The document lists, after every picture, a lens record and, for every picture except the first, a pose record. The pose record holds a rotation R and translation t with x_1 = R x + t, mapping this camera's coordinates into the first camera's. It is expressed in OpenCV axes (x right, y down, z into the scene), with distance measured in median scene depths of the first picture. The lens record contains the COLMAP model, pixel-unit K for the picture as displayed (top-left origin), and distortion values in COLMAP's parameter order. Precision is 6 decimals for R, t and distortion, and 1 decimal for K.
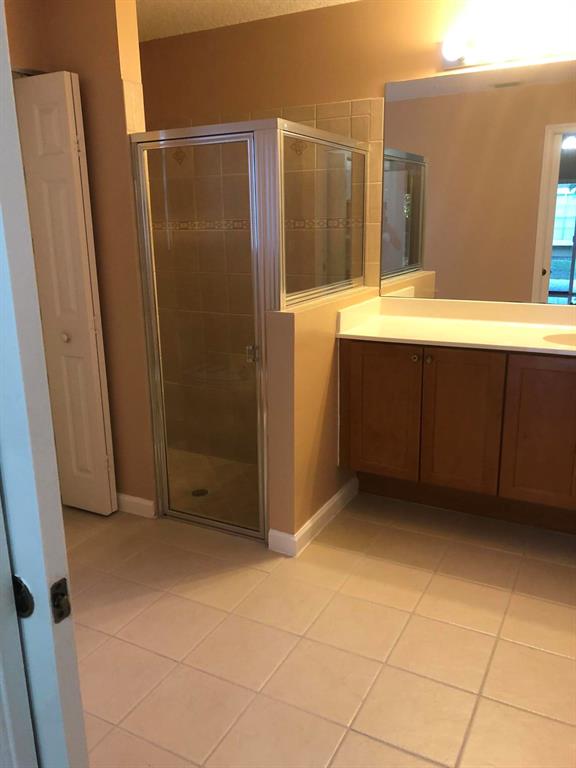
lens RADIAL K [[635.6, 0, 285.3], [0, 635.6, 390.8], [0, 0, 1]] dist [0.028316, -0.032960]
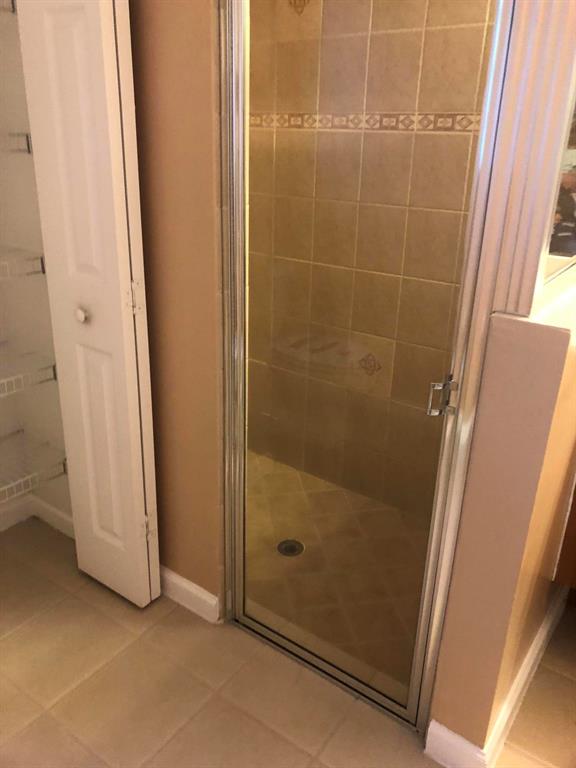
lens RADIAL K [[635.6, 0, 283.6], [0, 635.6, 377.0], [0, 0, 1]] dist [0.028316, -0.032960]
pose [[0.989989, 0.086598, -0.111453, -0.097422], [-0.074059, 0.990932, 0.112111, -0.098637], [0.120151, -0.102735, 0.987426, 0.436336]]
